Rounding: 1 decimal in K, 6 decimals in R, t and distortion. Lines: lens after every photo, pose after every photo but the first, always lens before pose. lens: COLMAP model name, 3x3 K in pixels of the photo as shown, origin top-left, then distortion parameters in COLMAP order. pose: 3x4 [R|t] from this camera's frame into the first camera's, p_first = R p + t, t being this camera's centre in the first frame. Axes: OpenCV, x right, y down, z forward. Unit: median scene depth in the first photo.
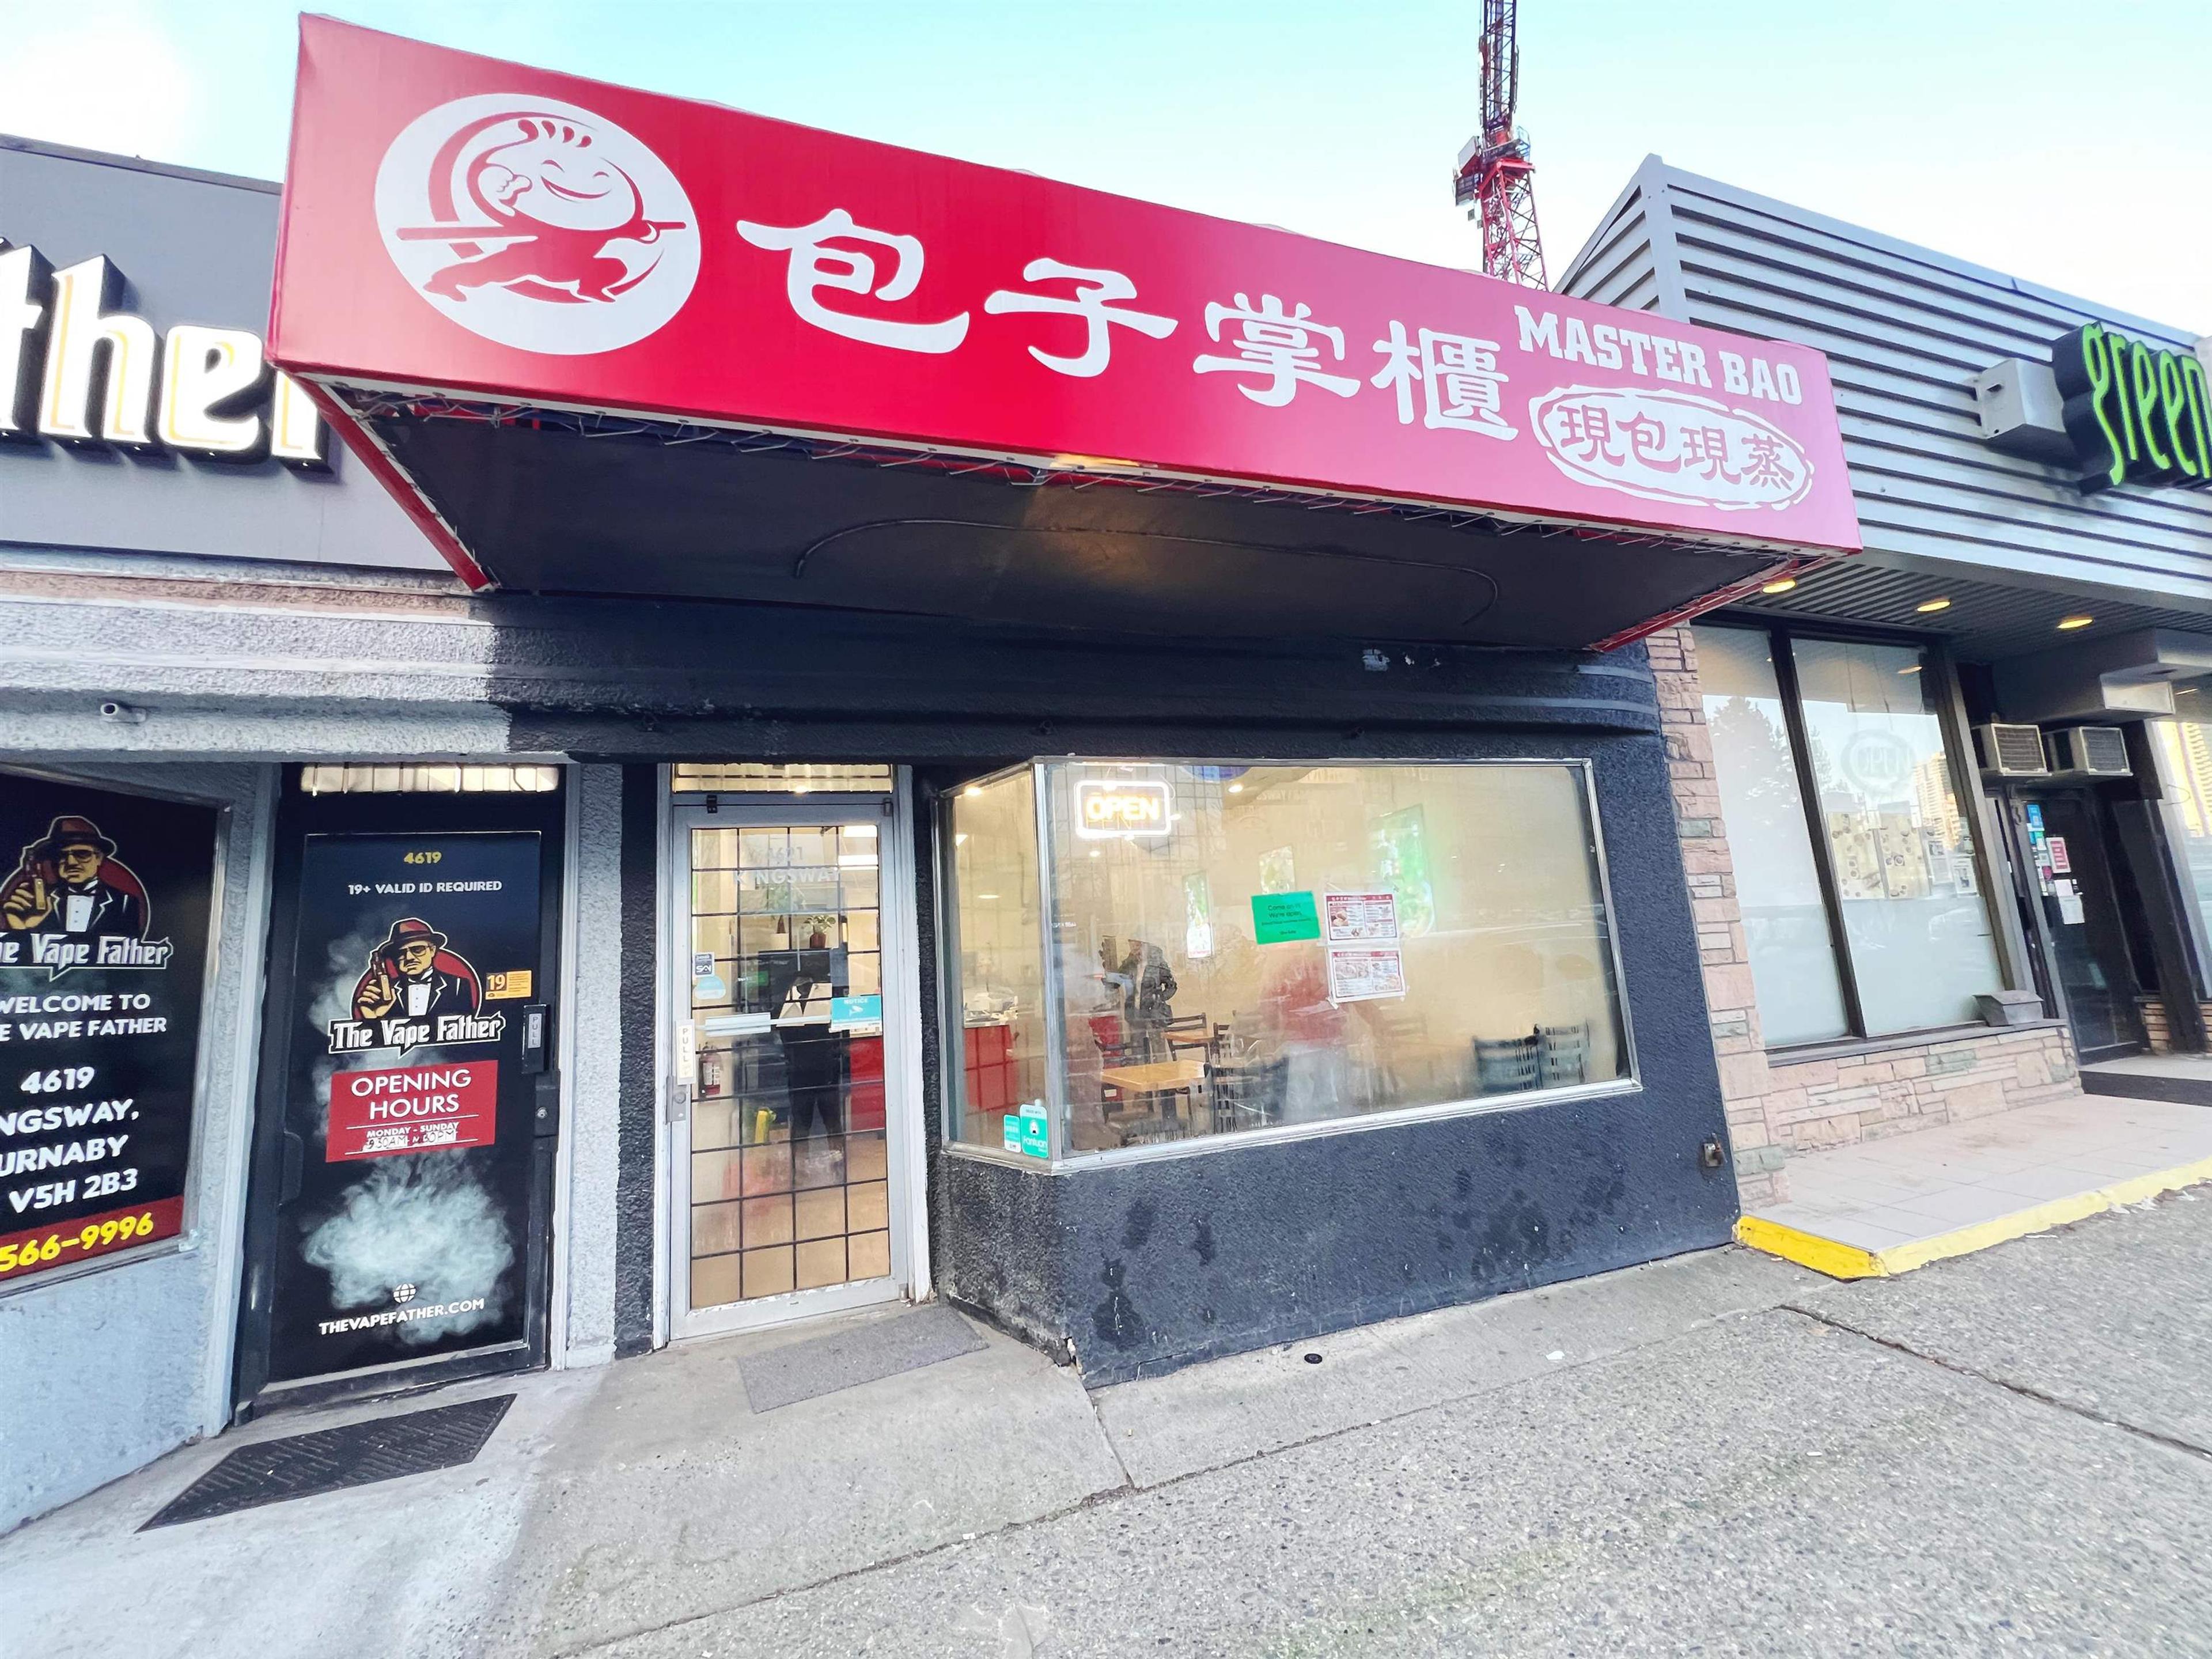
lens RADIAL K [[879.8, 0, 1098.8], [0, 879.8, 822.5], [0, 0, 1]] dist [-0.003373, 0.000449]
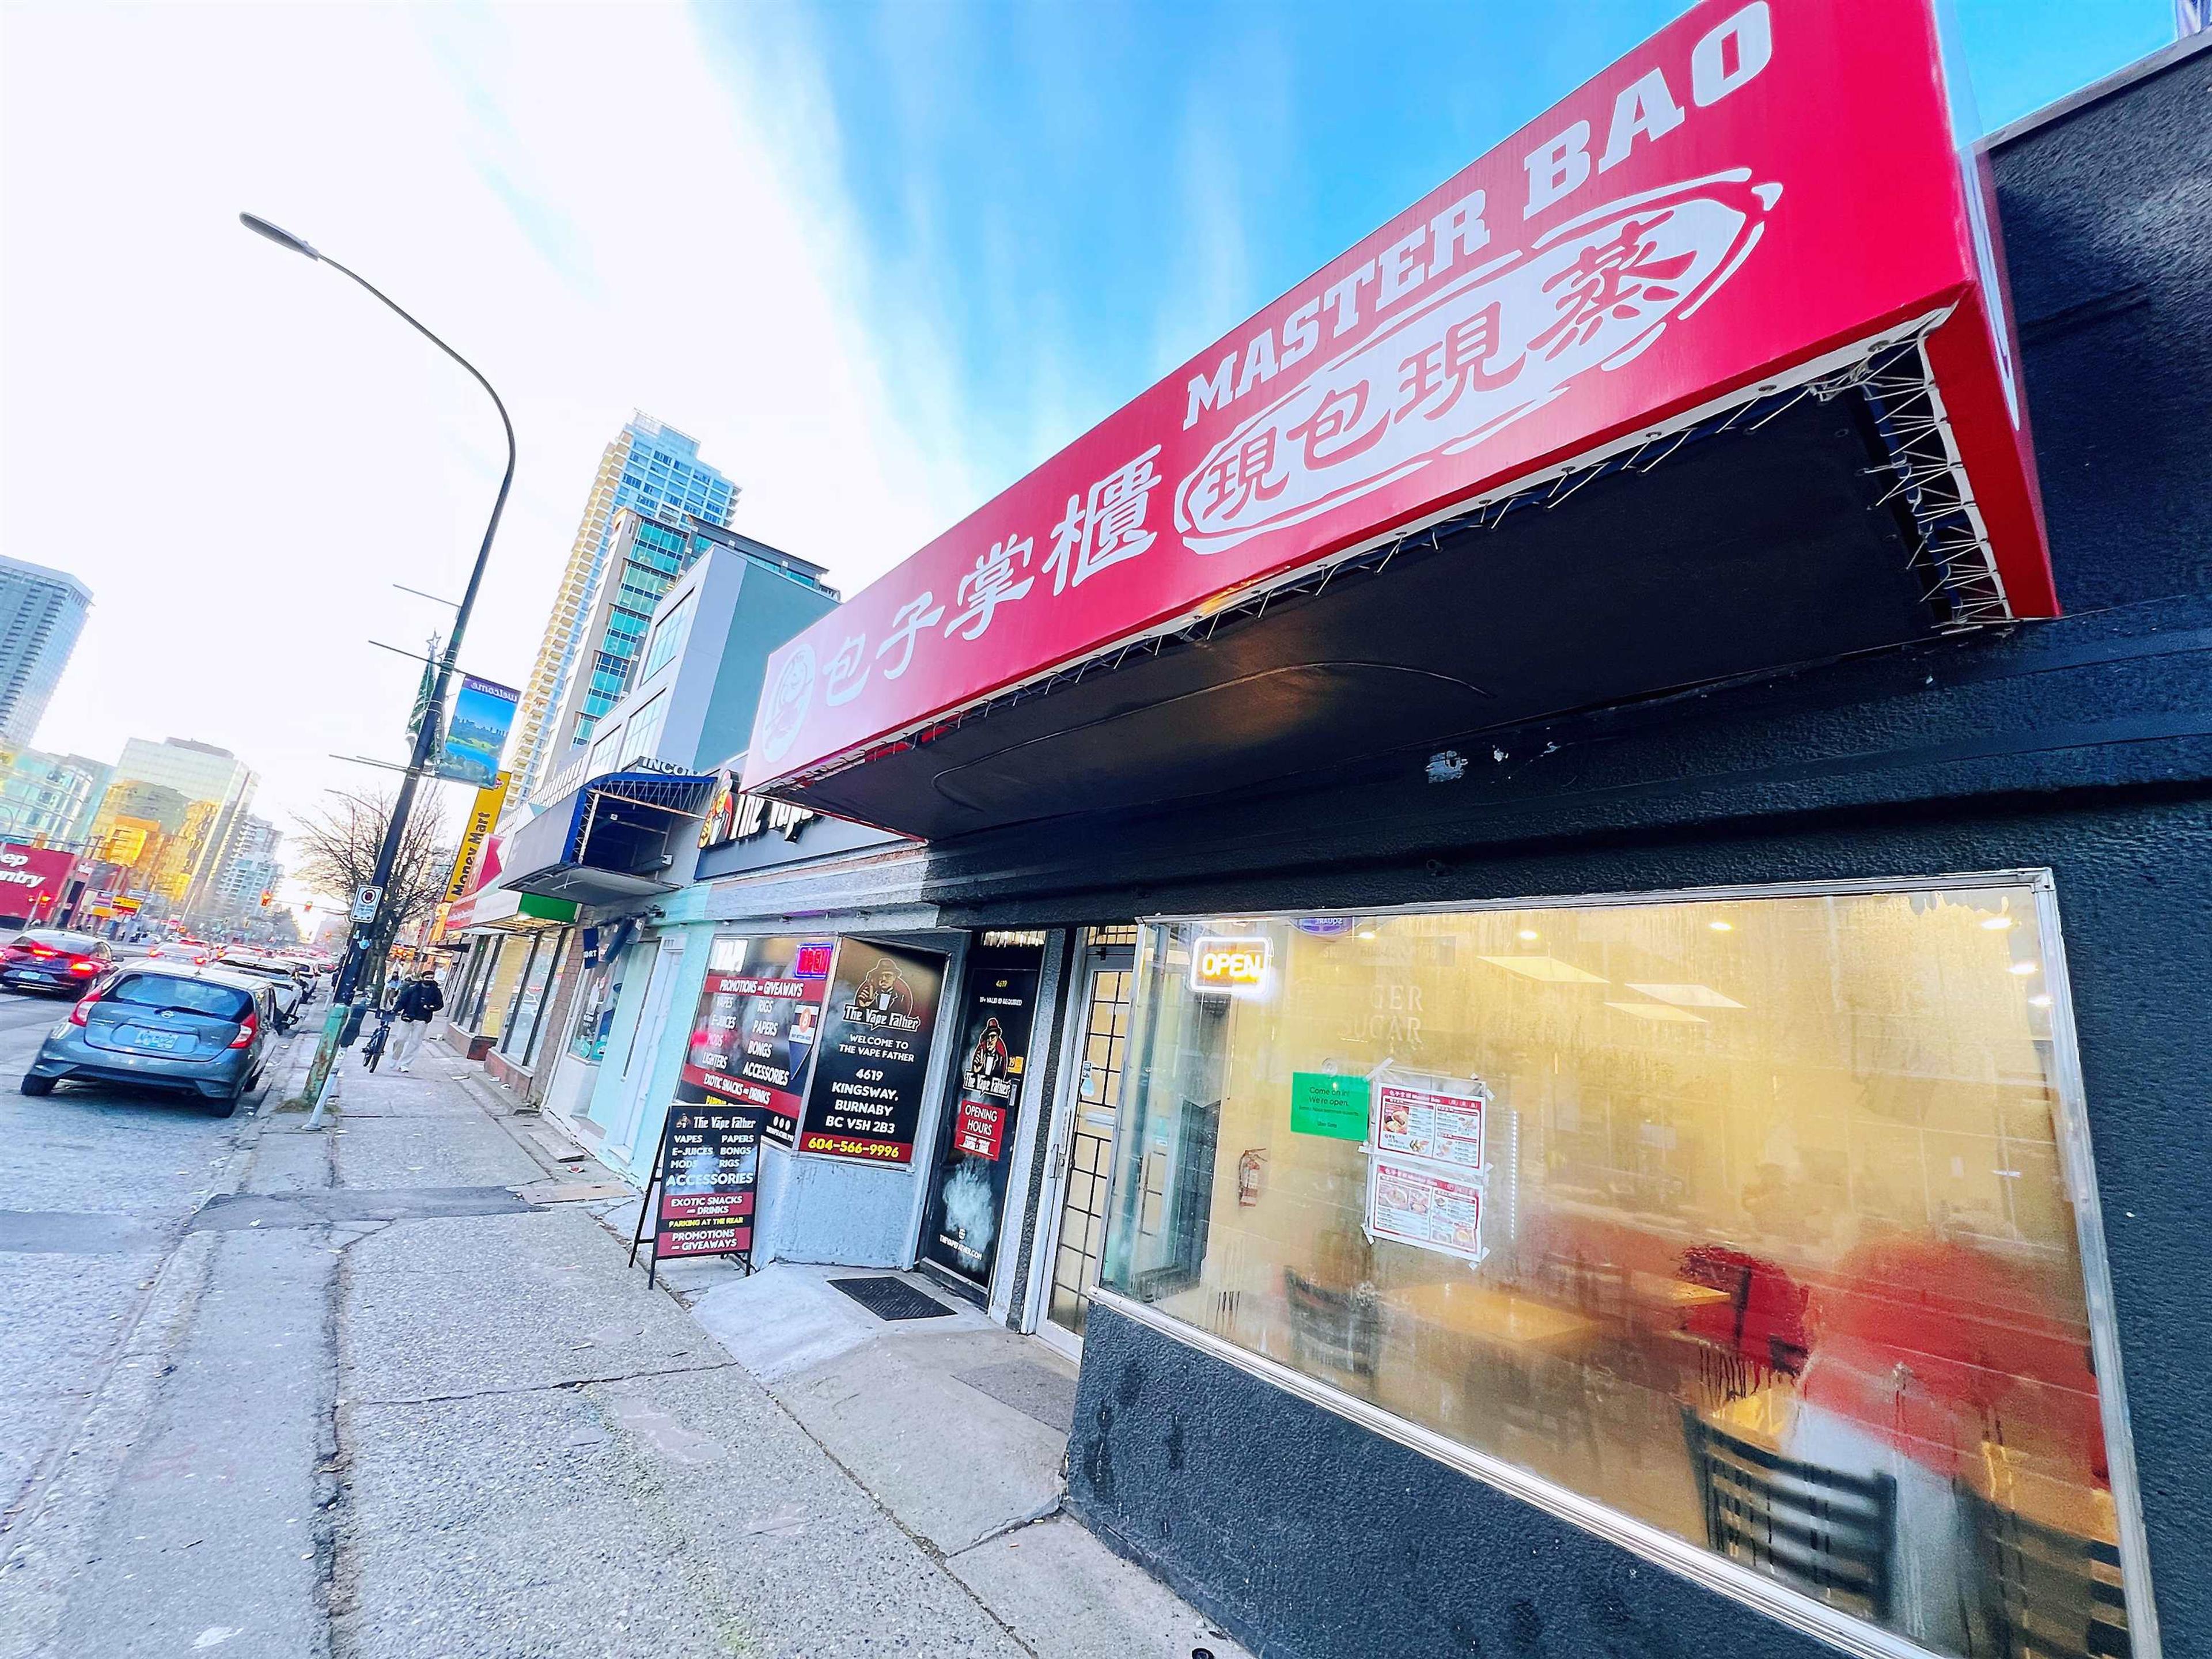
lens RADIAL K [[879.8, 0, 1107.6], [0, 879.8, 824.8], [0, 0, 1]] dist [-0.003373, 0.000449]
pose [[0.377522, -0.121860, -0.917947, 1.044114], [-0.010868, 0.990652, -0.135982, -0.041288], [0.925937, 0.061312, 0.372669, 0.564544]]
